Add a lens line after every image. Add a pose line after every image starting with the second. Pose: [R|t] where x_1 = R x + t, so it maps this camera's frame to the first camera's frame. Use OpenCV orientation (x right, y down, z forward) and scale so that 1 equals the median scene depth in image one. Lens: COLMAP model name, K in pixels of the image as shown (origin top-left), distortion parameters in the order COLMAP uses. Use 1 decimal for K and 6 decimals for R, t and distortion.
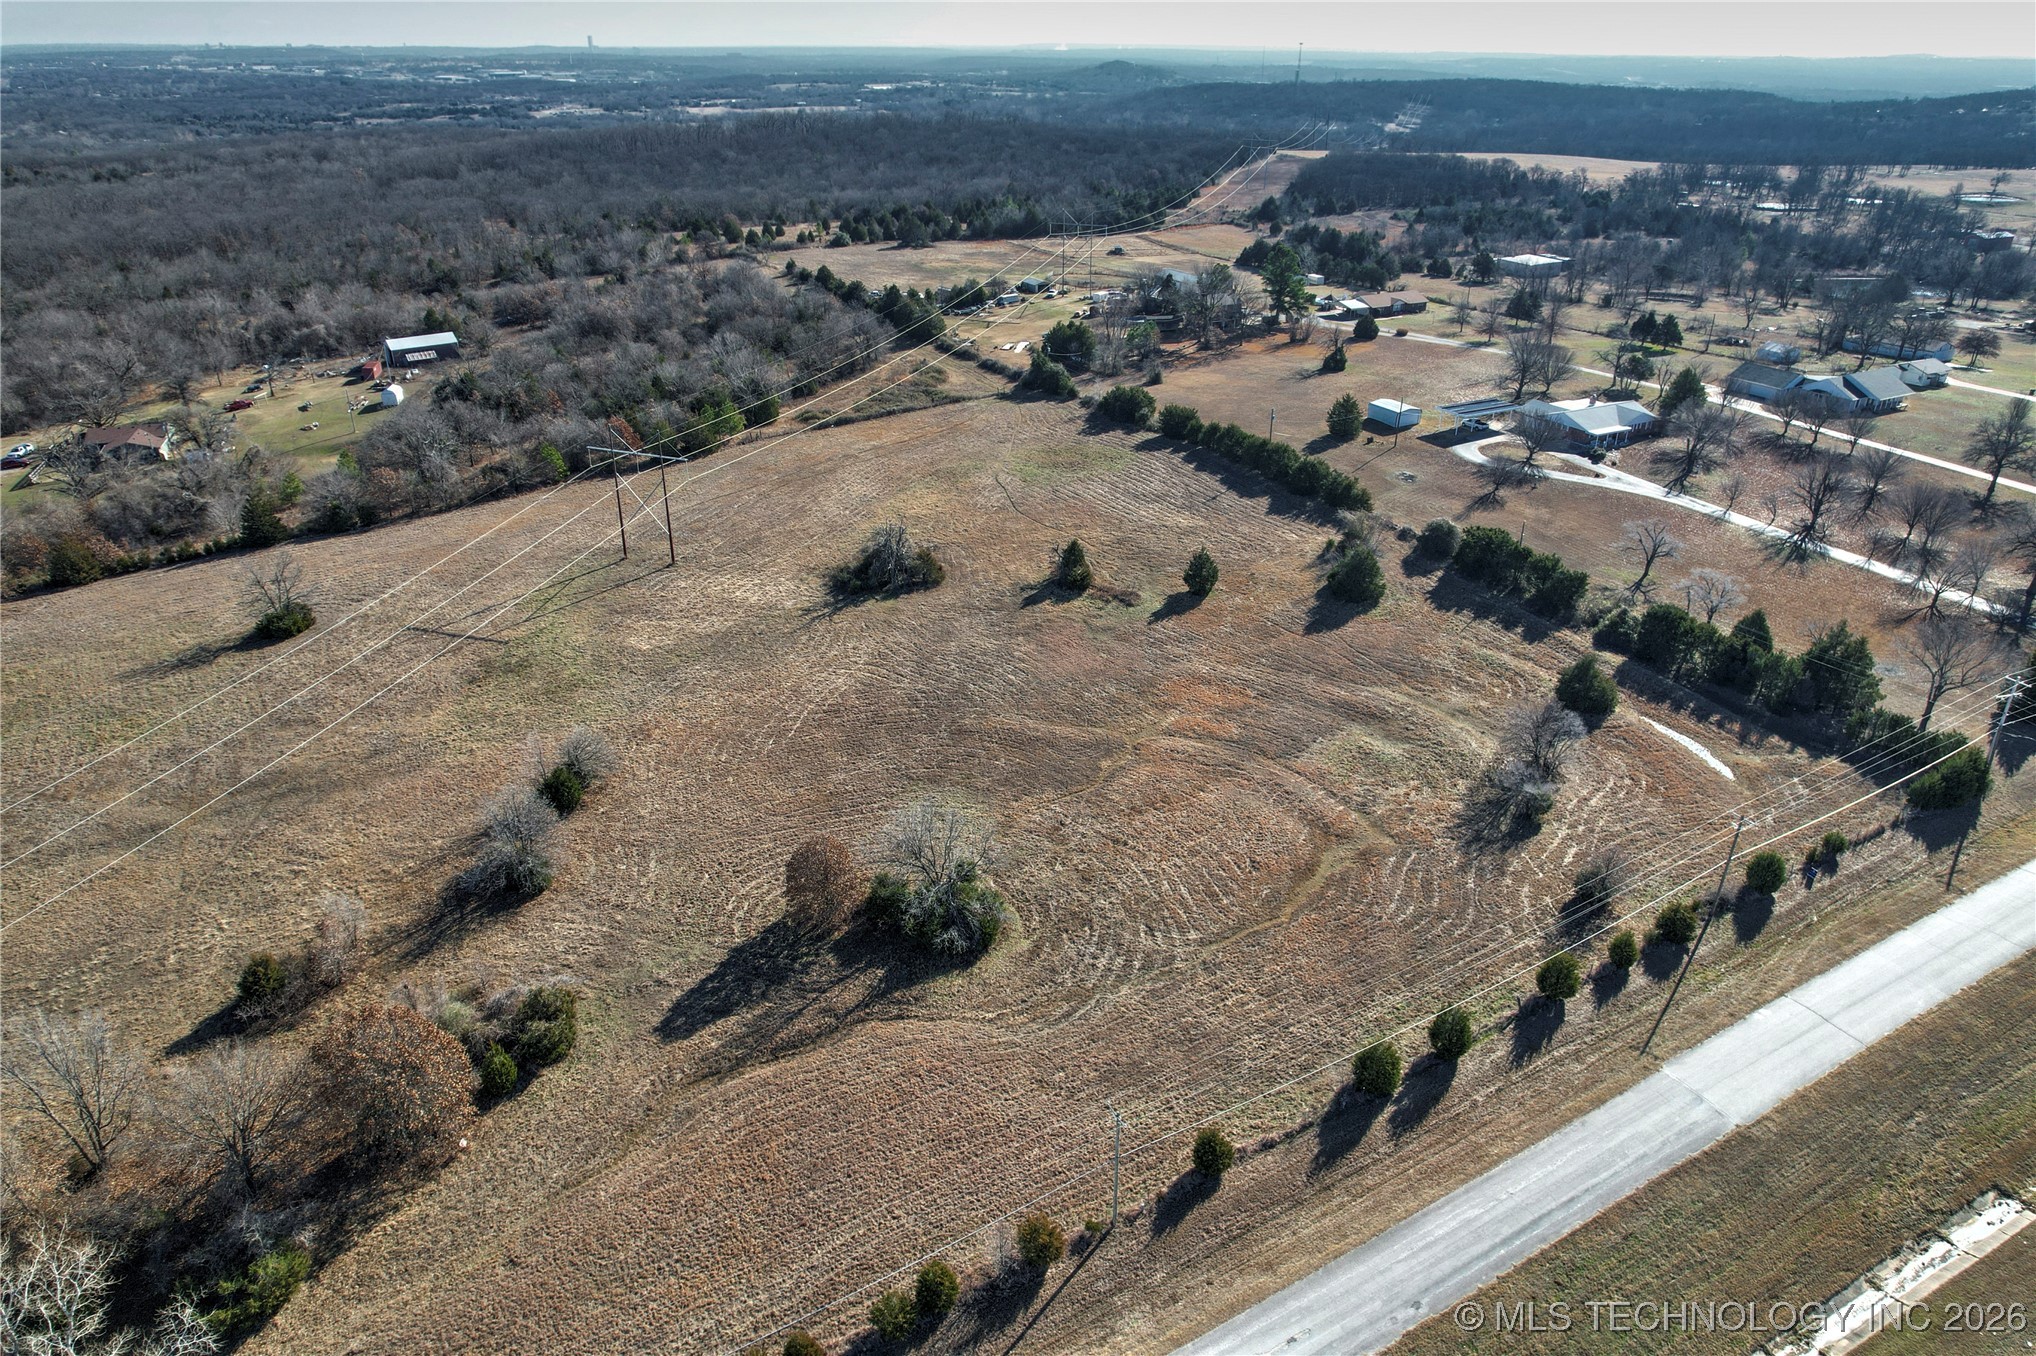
lens RADIAL K [[1304.4, 0, 1018.0], [0, 1304.4, 678.0], [0, 0, 1]] dist [-0.076254, 0.066105]
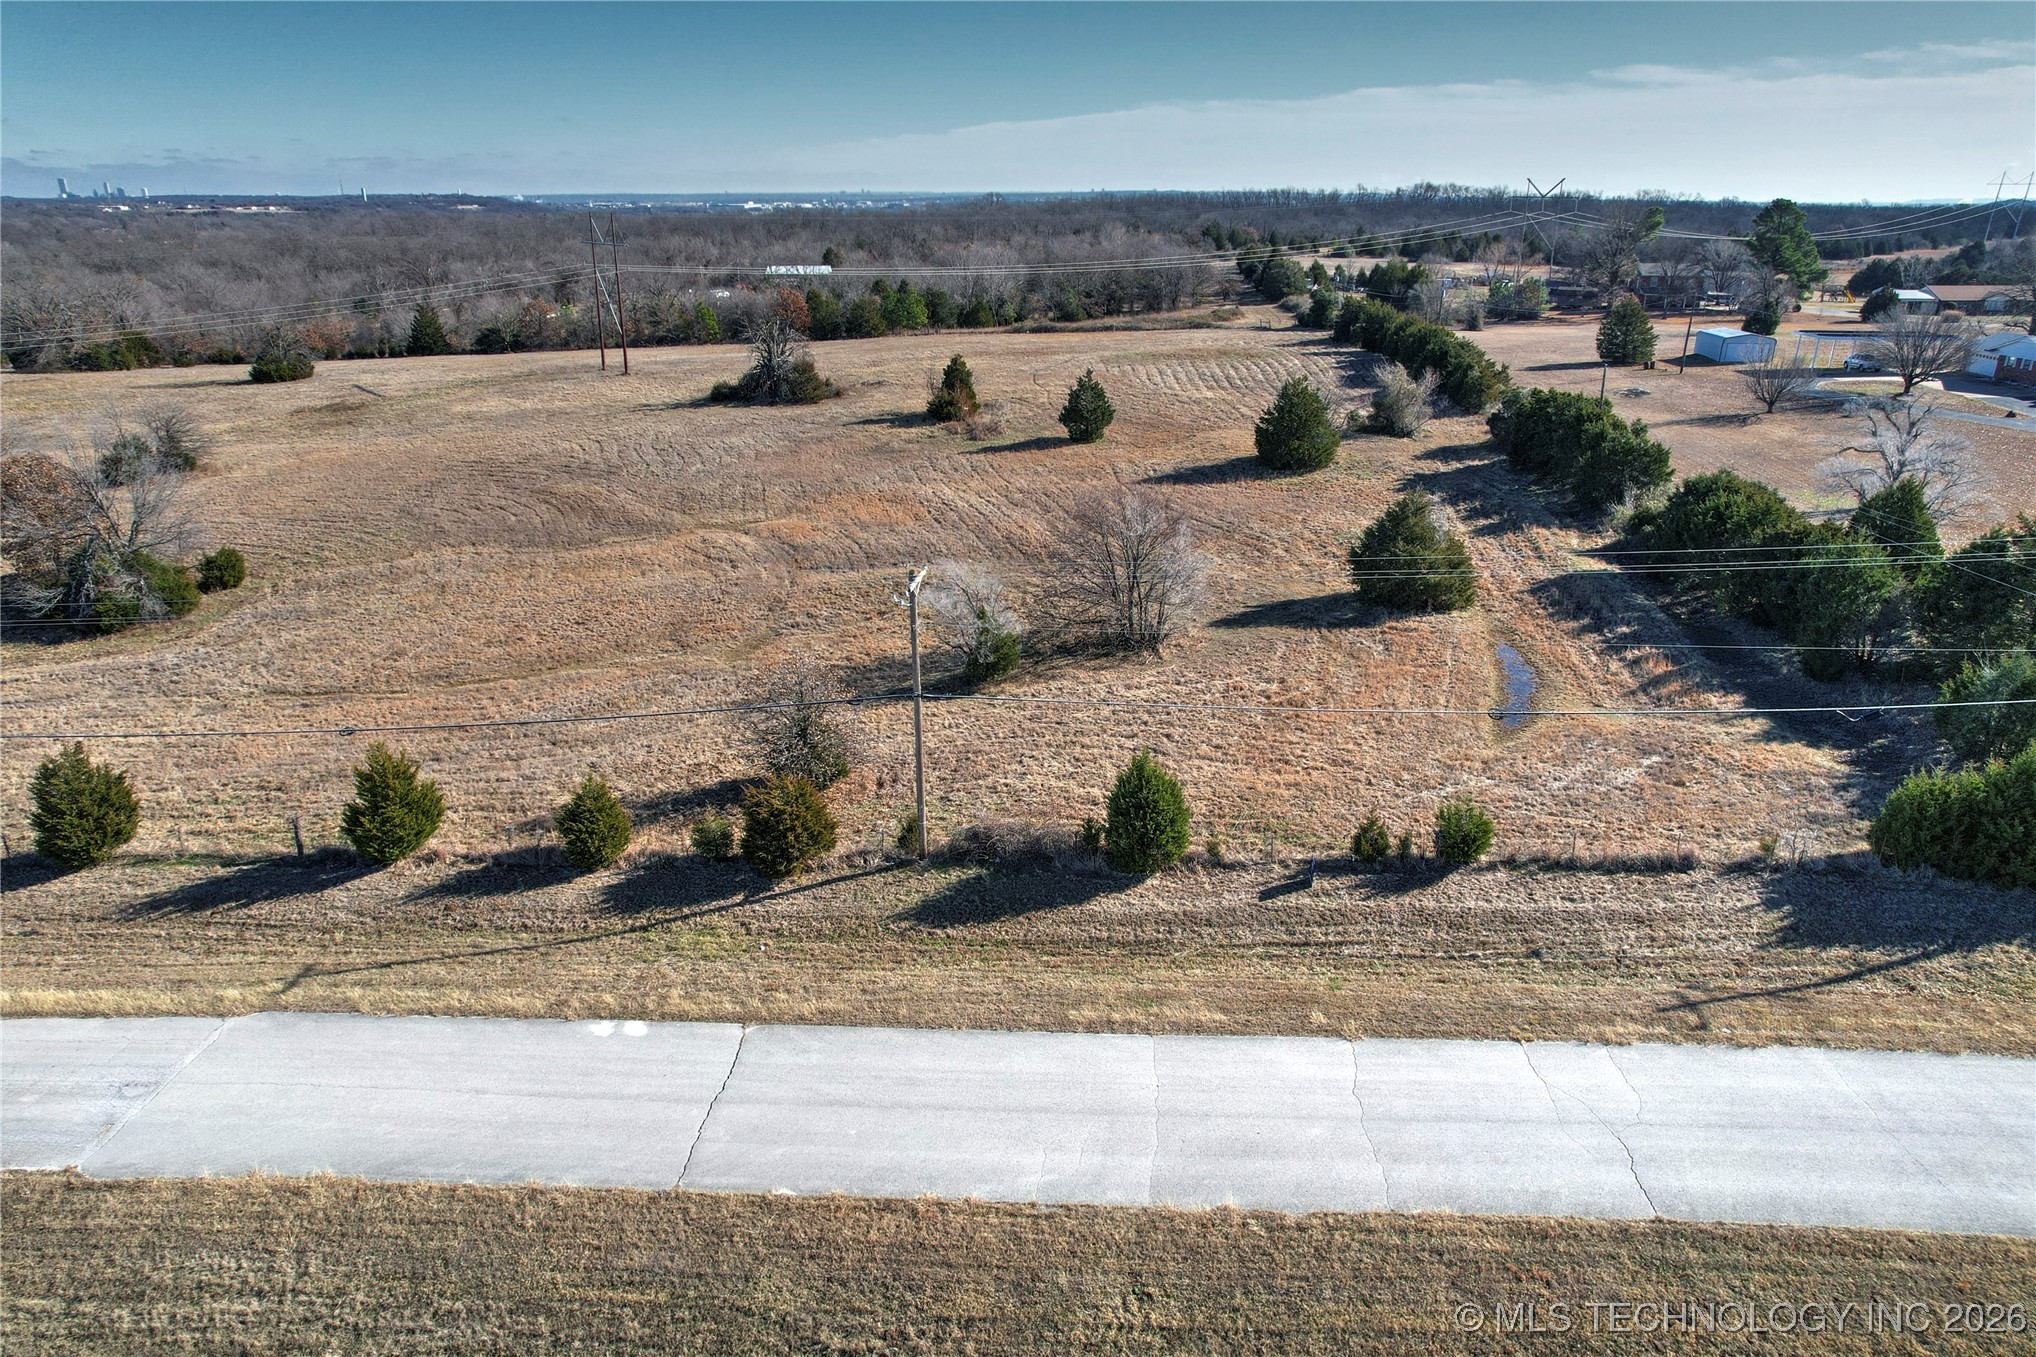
lens RADIAL K [[1304.4, 0, 1018.0], [0, 1304.4, 678.5], [0, 0, 1]] dist [-0.076254, 0.066105]
pose [[0.838421, 0.192411, -0.509930, 0.580923], [-0.245017, 0.968801, -0.037297, 0.106265], [0.486845, 0.156212, 0.859407, 0.497110]]
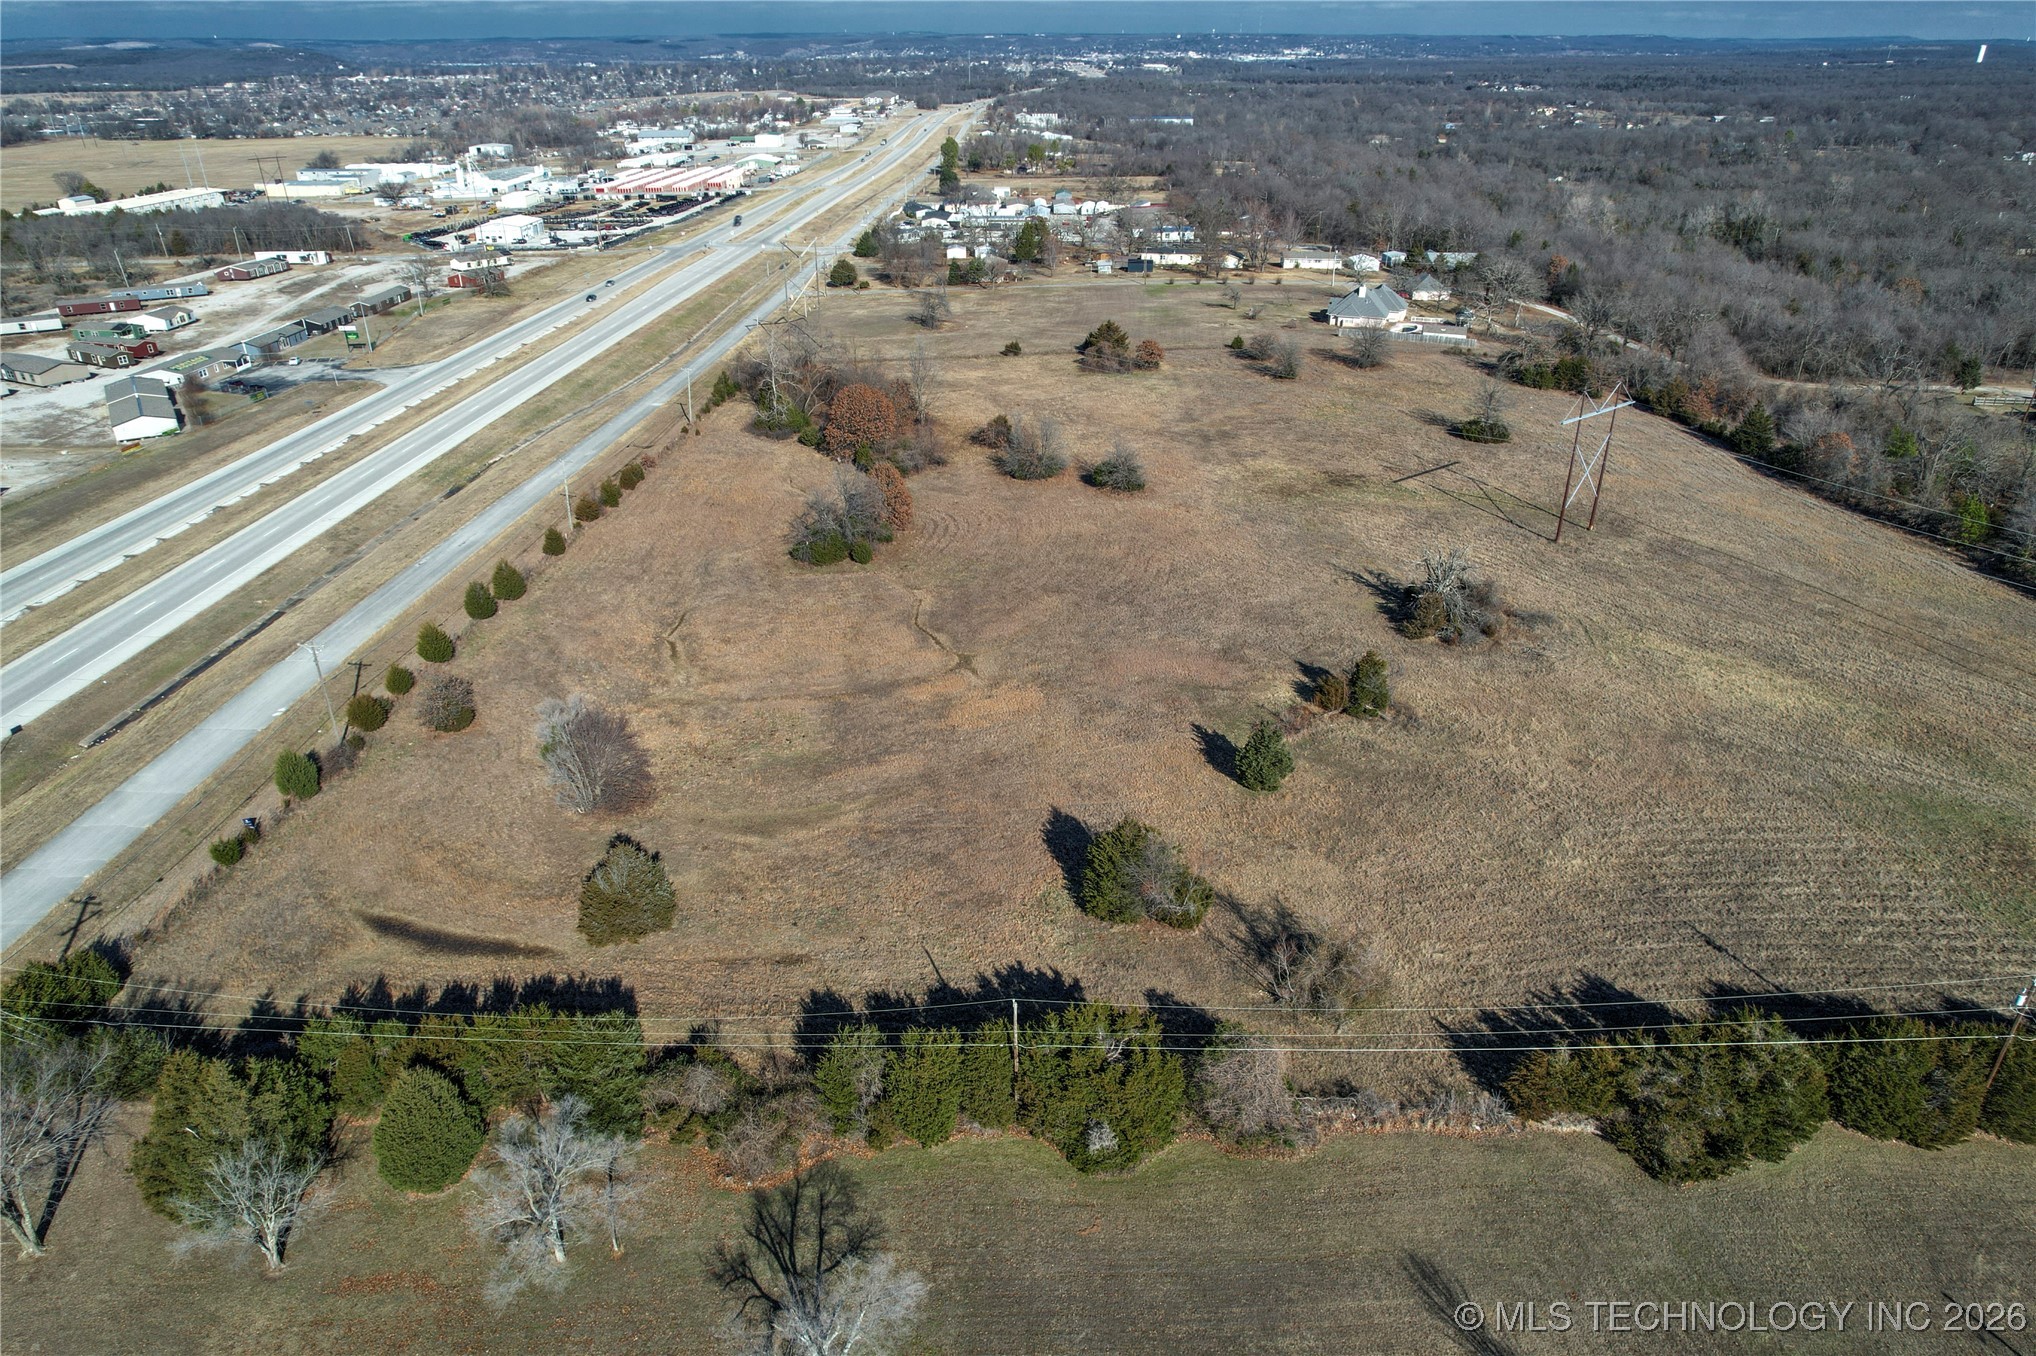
lens RADIAL K [[1304.4, 0, 1018.0], [0, 1304.4, 678.0], [0, 0, 1]] dist [-0.076254, 0.066105]
pose [[-0.512931, 0.381401, -0.769048, 0.786643], [-0.381360, 0.701375, 0.602195, -0.517713], [0.769068, 0.602168, -0.214306, 1.220183]]
